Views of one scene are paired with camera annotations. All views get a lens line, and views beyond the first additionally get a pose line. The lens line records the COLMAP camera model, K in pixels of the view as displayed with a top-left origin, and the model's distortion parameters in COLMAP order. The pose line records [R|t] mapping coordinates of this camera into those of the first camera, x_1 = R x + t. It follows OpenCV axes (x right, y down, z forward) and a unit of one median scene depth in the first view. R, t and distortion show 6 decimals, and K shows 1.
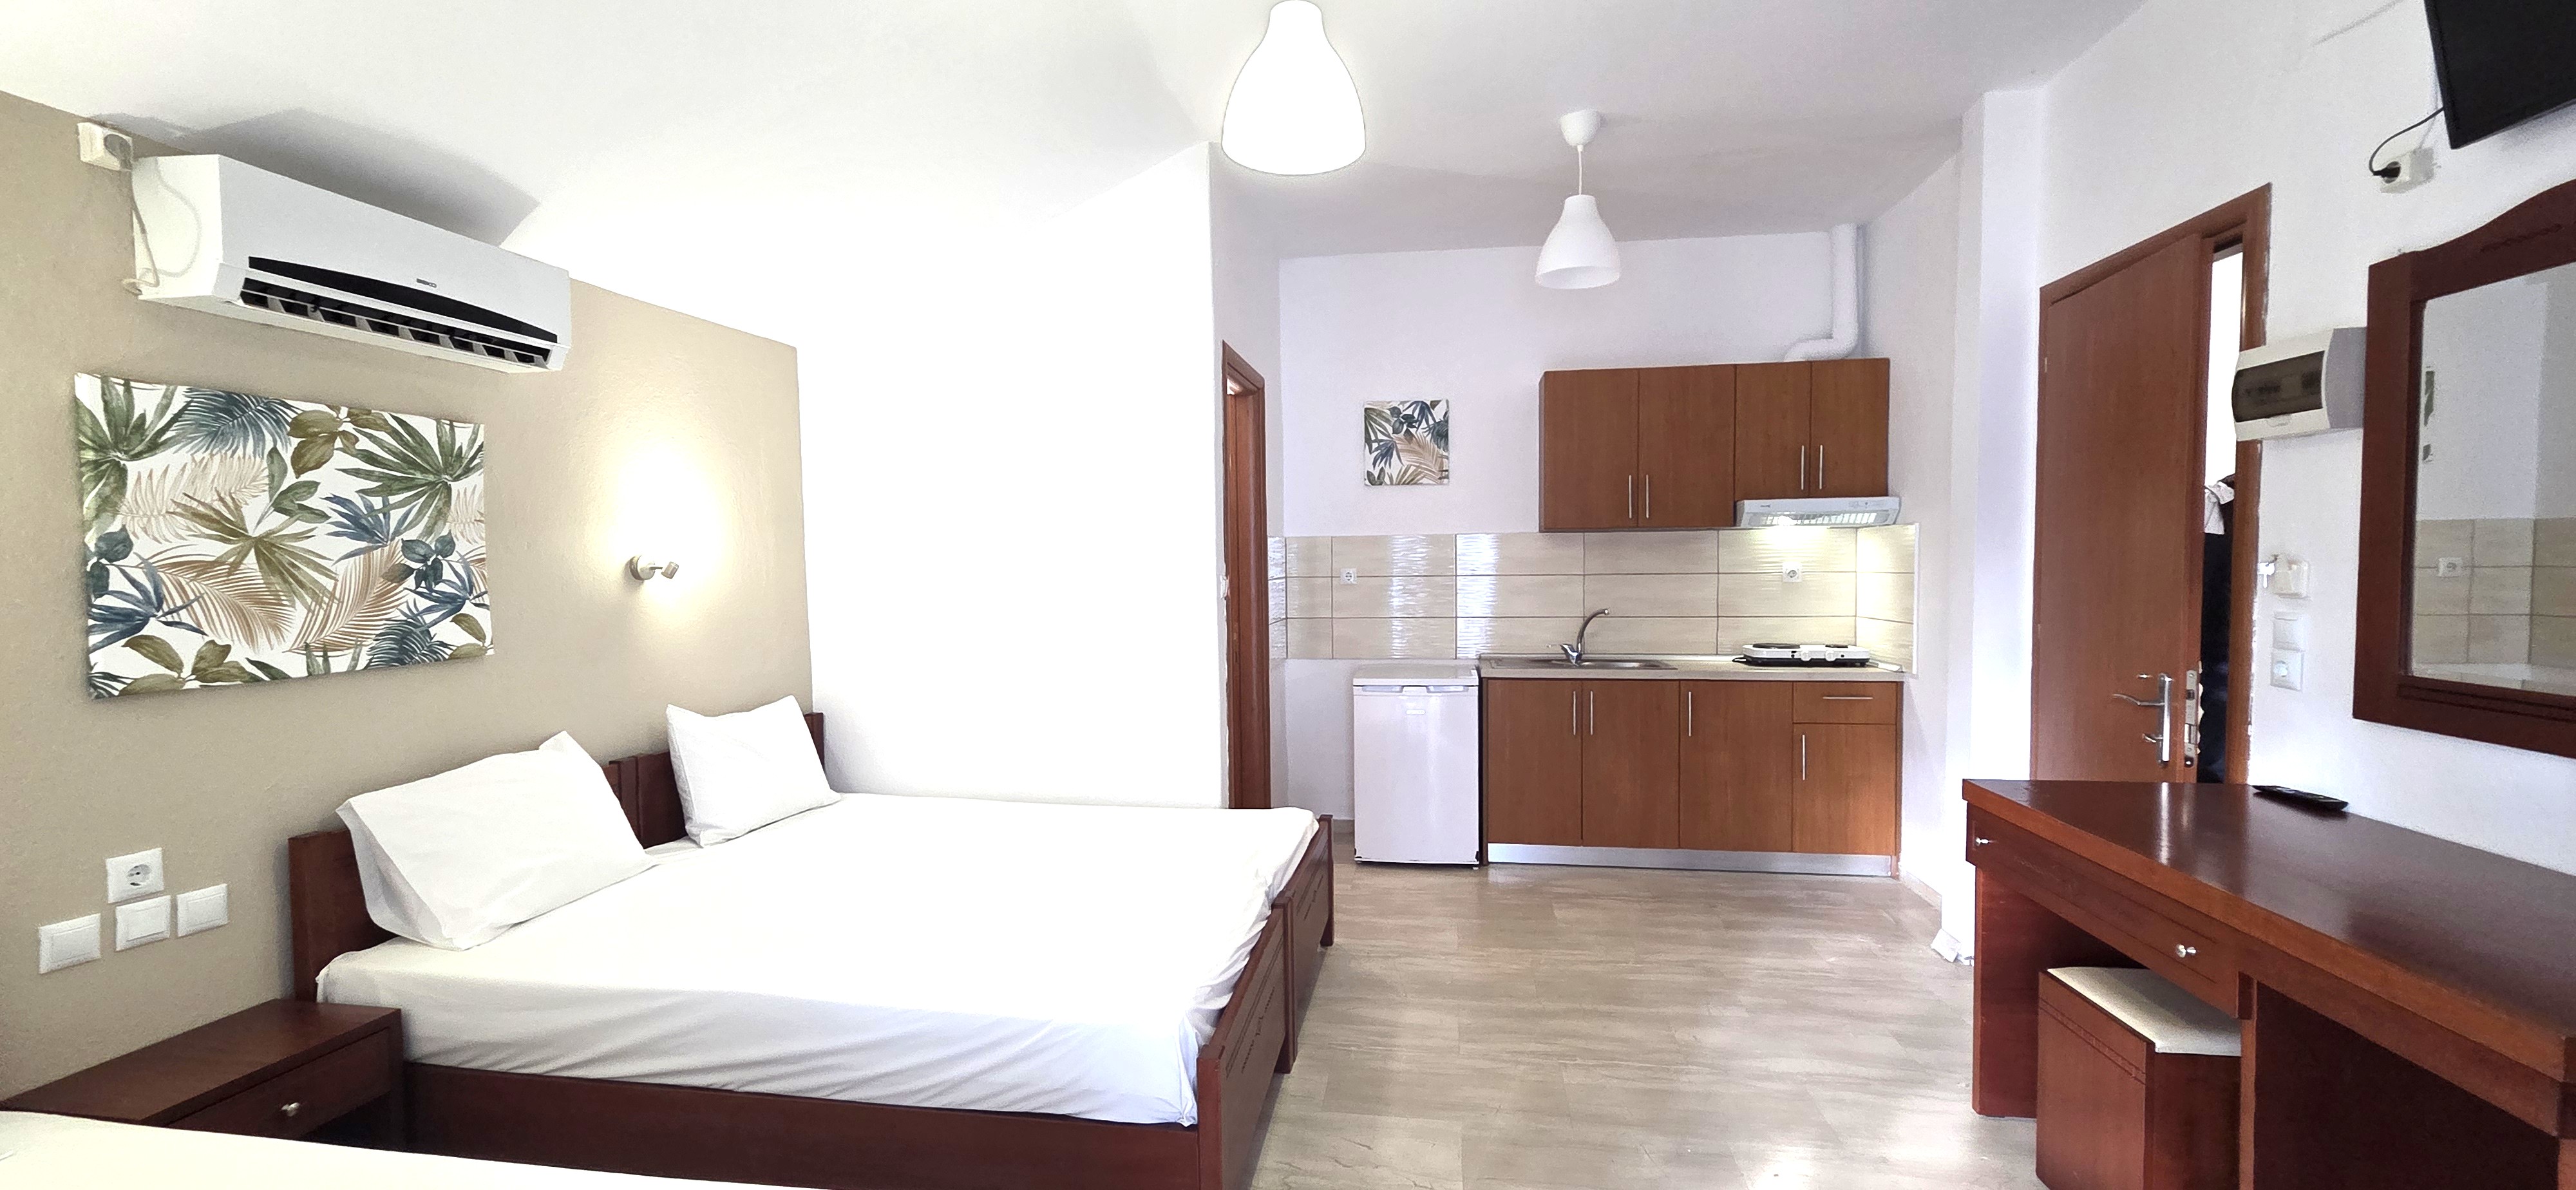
lens RADIAL K [[1037.5, 0, 1288.0], [0, 1037.5, 595.0], [0, 0, 1]] dist [0.000366, -0.000029]
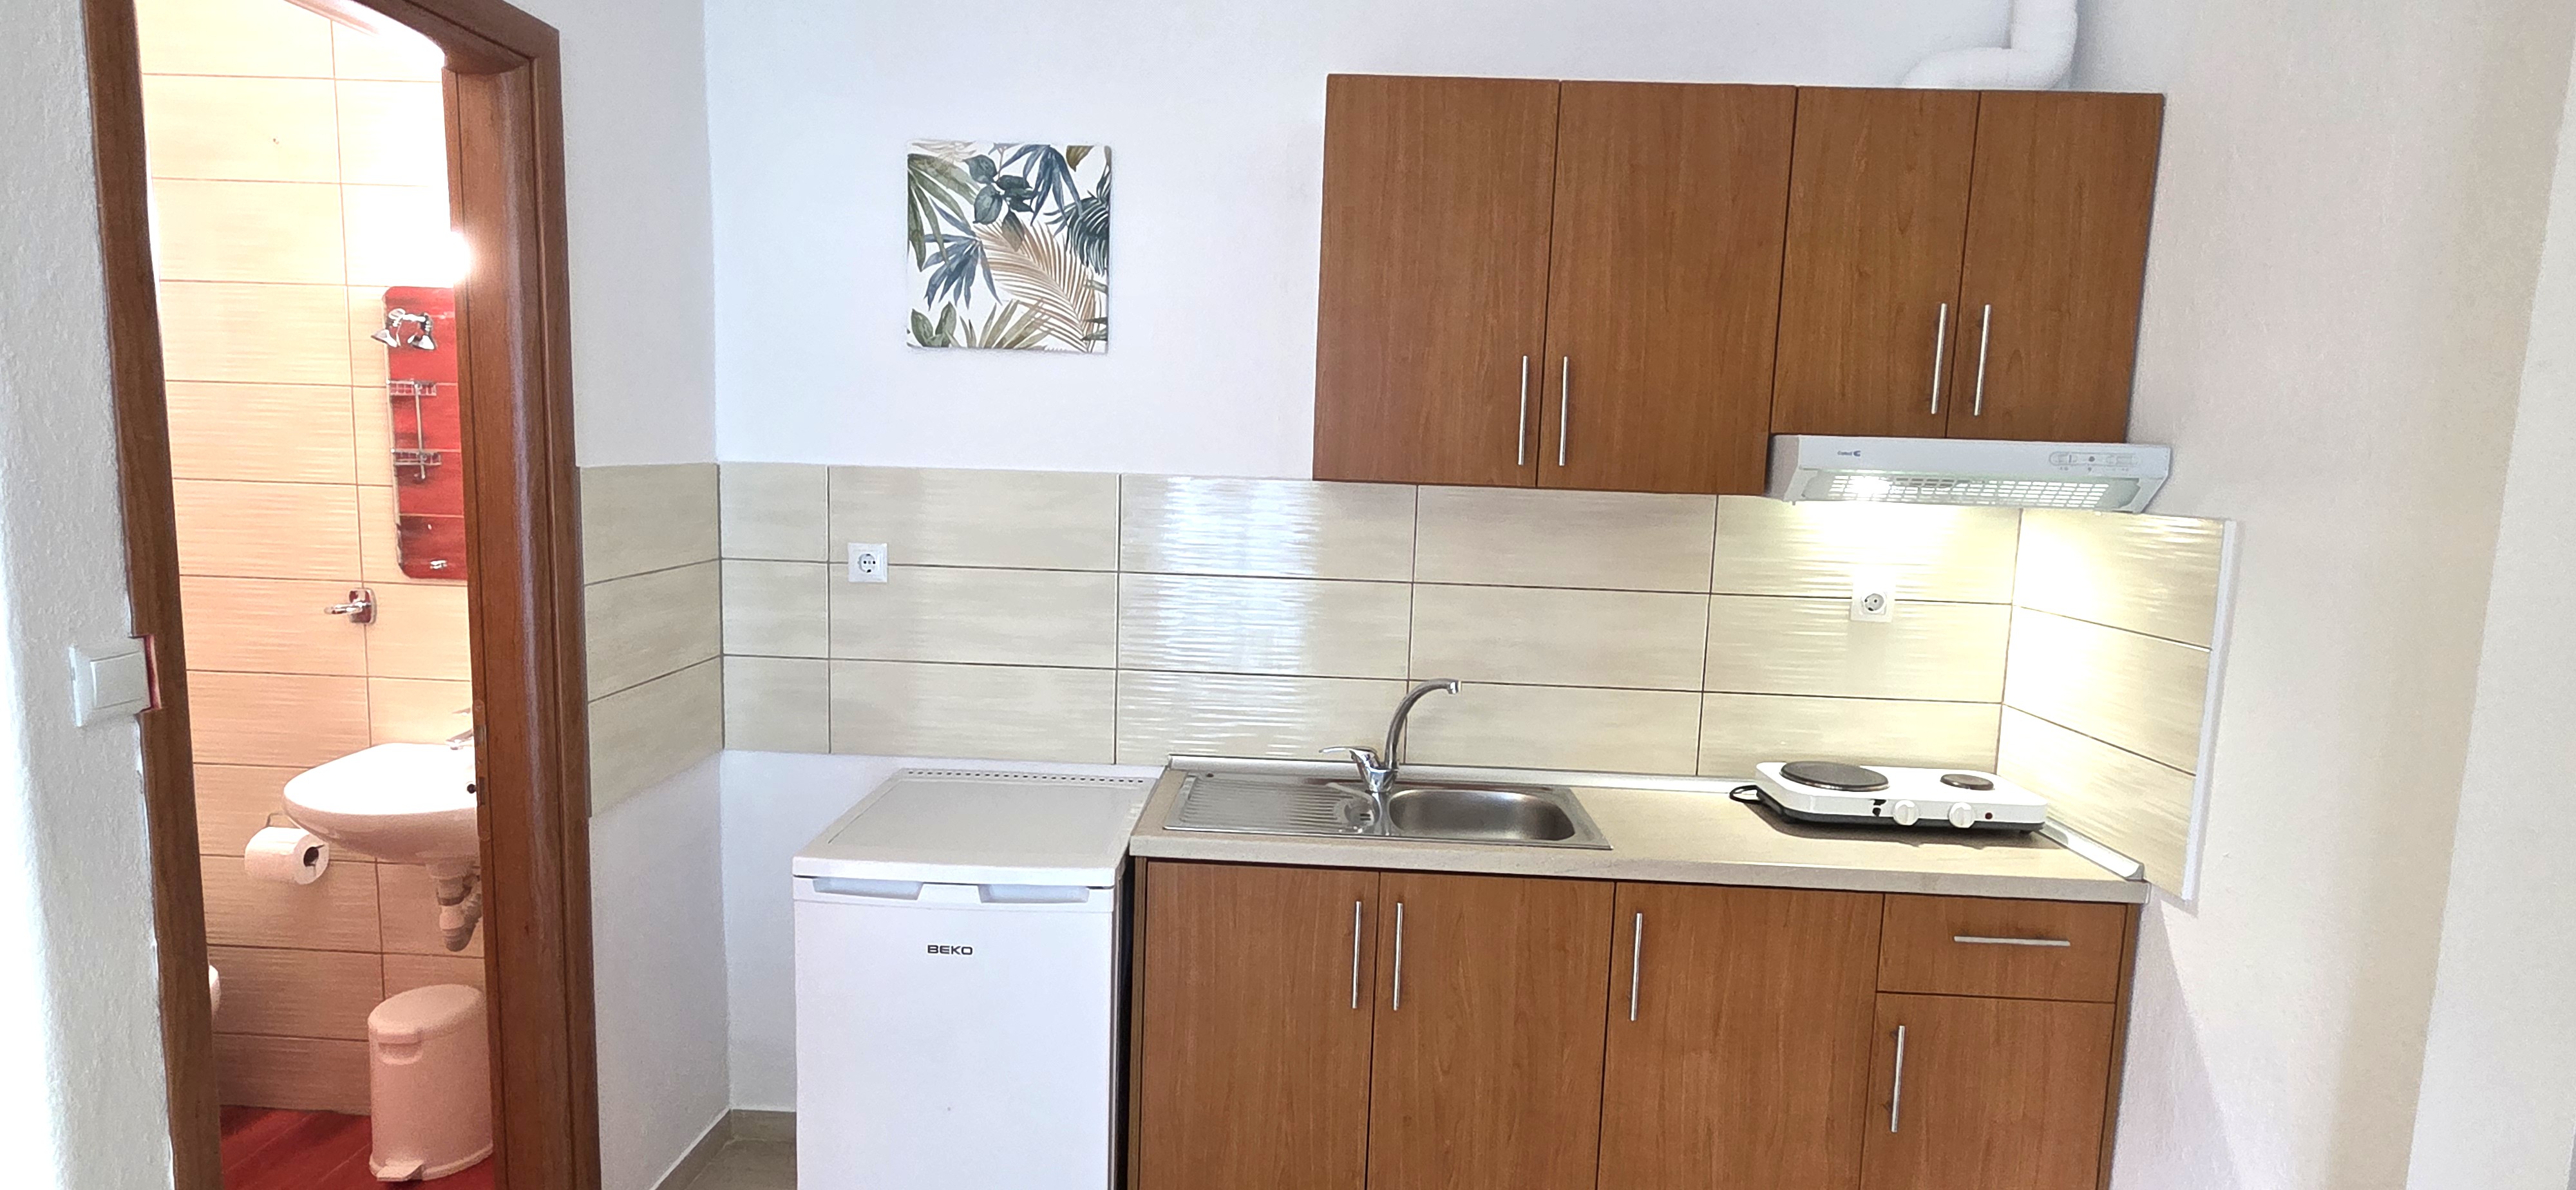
lens RADIAL K [[1357.3, 0, 1288.0], [0, 1357.3, 595.0], [0, 0, 1]] dist [-0.000257, 0.000434]
pose [[0.989511, 0.028303, 0.141658, 0.344969], [-0.038669, 0.996729, 0.070966, -0.116957], [-0.139186, -0.075700, 0.987369, 1.004759]]
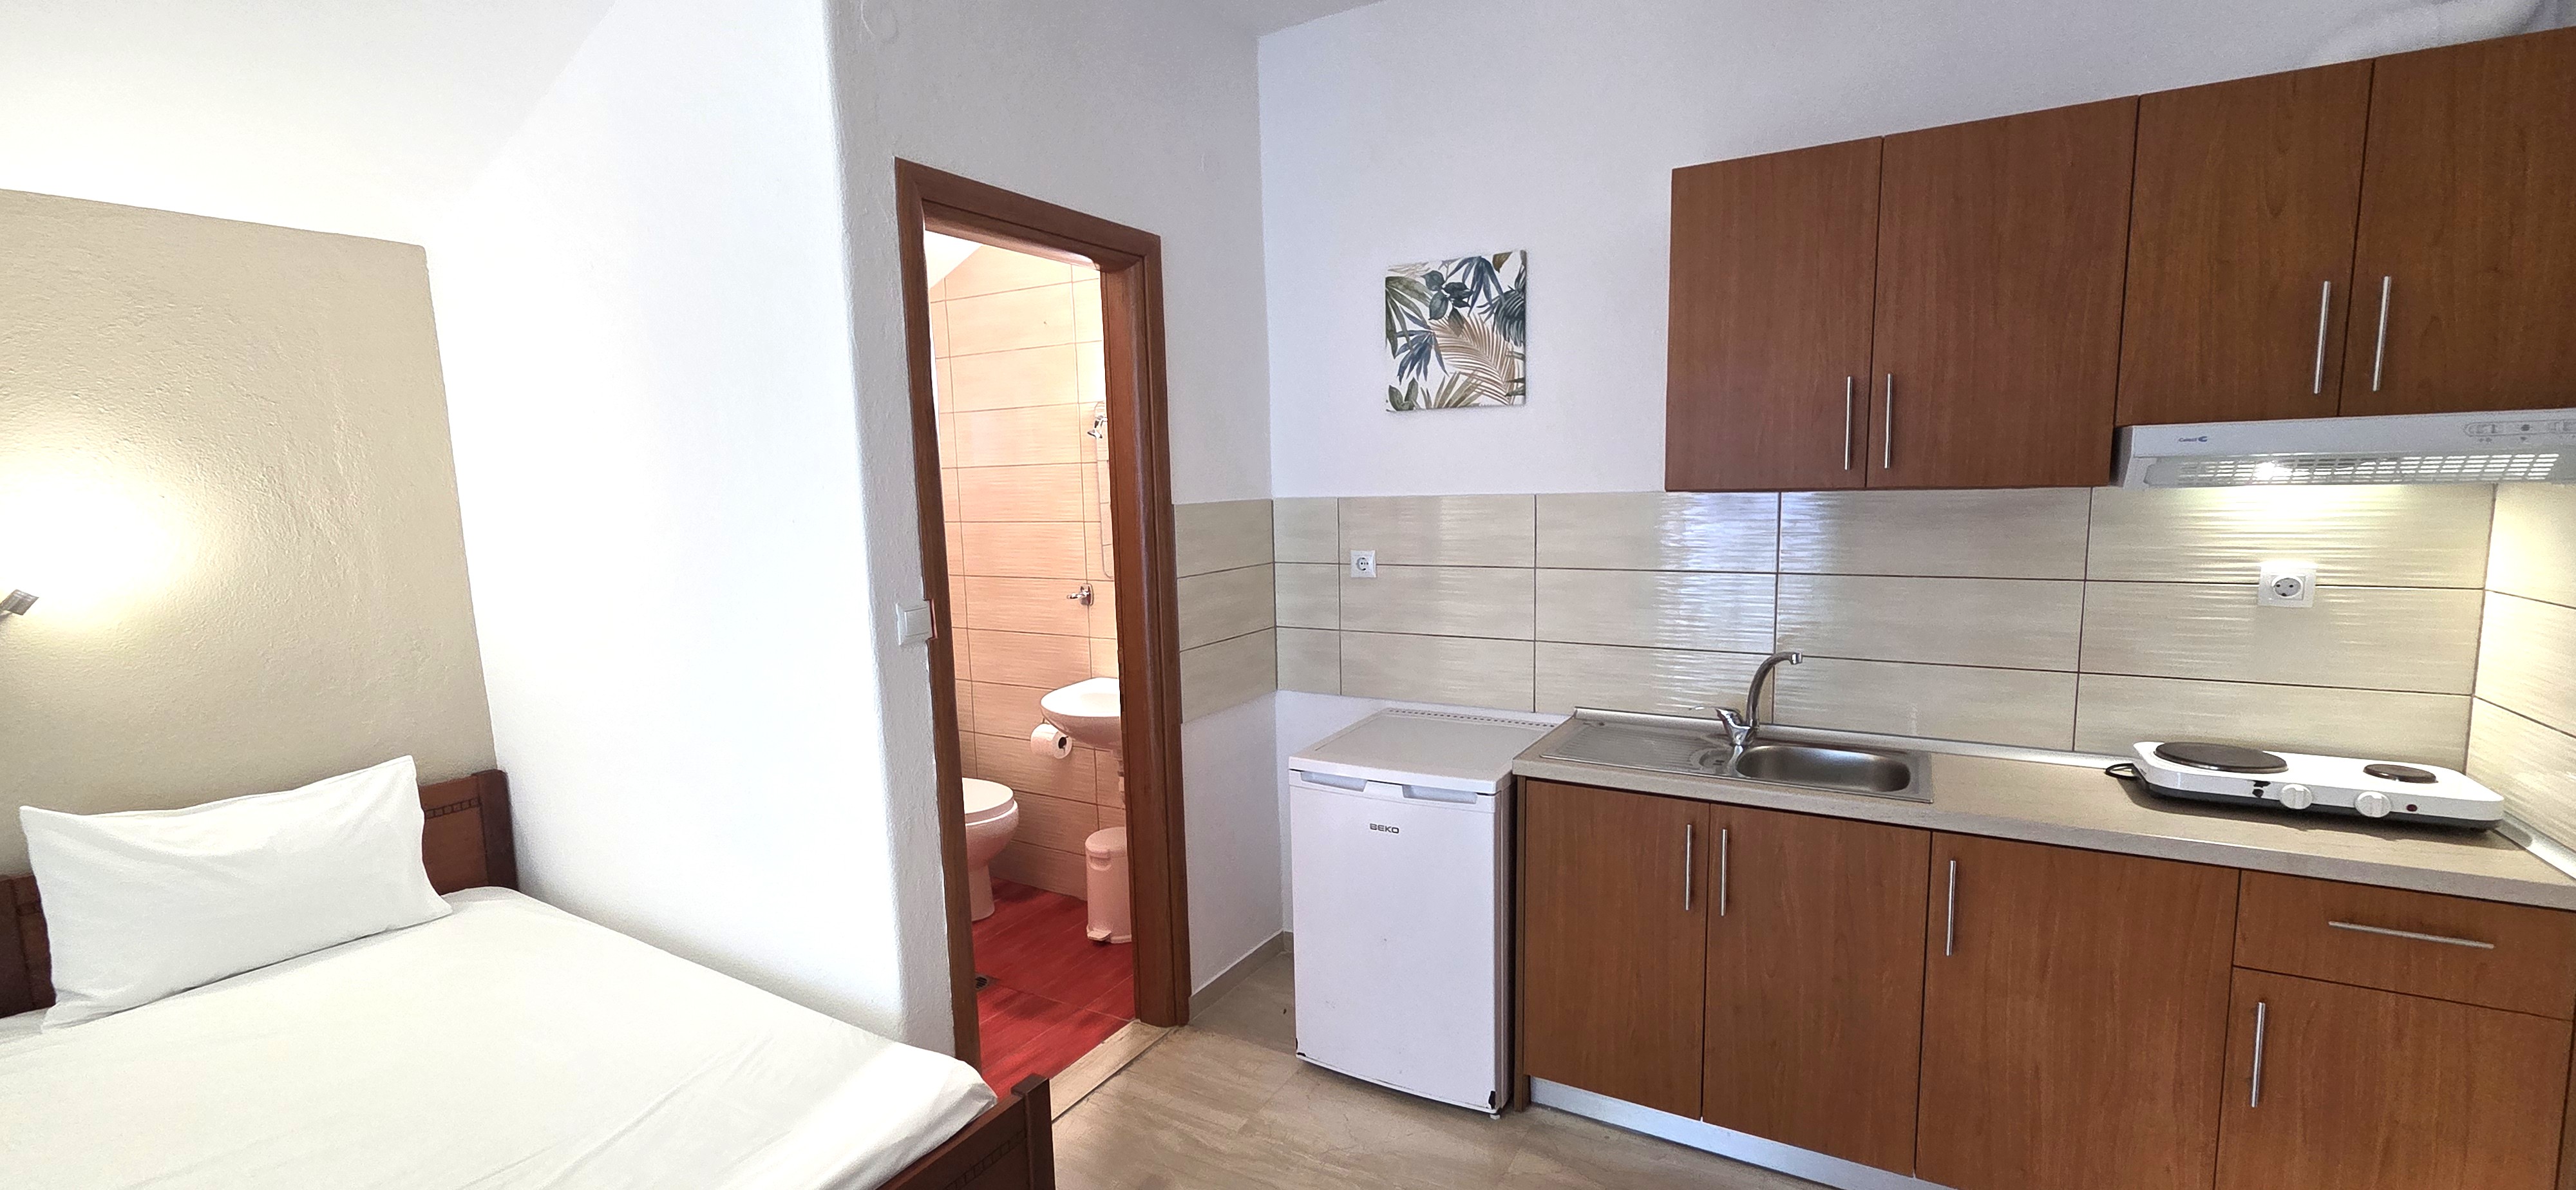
lens RADIAL K [[1070.2, 0, 1273.8], [0, 1070.2, 593.3], [0, 0, 1]] dist [0.000991, 0.000112]
pose [[0.935577, 0.027391, -0.352058, 0.530454], [-0.001505, 0.997287, 0.073591, -0.108110], [0.353119, -0.068320, 0.933081, 0.922947]]
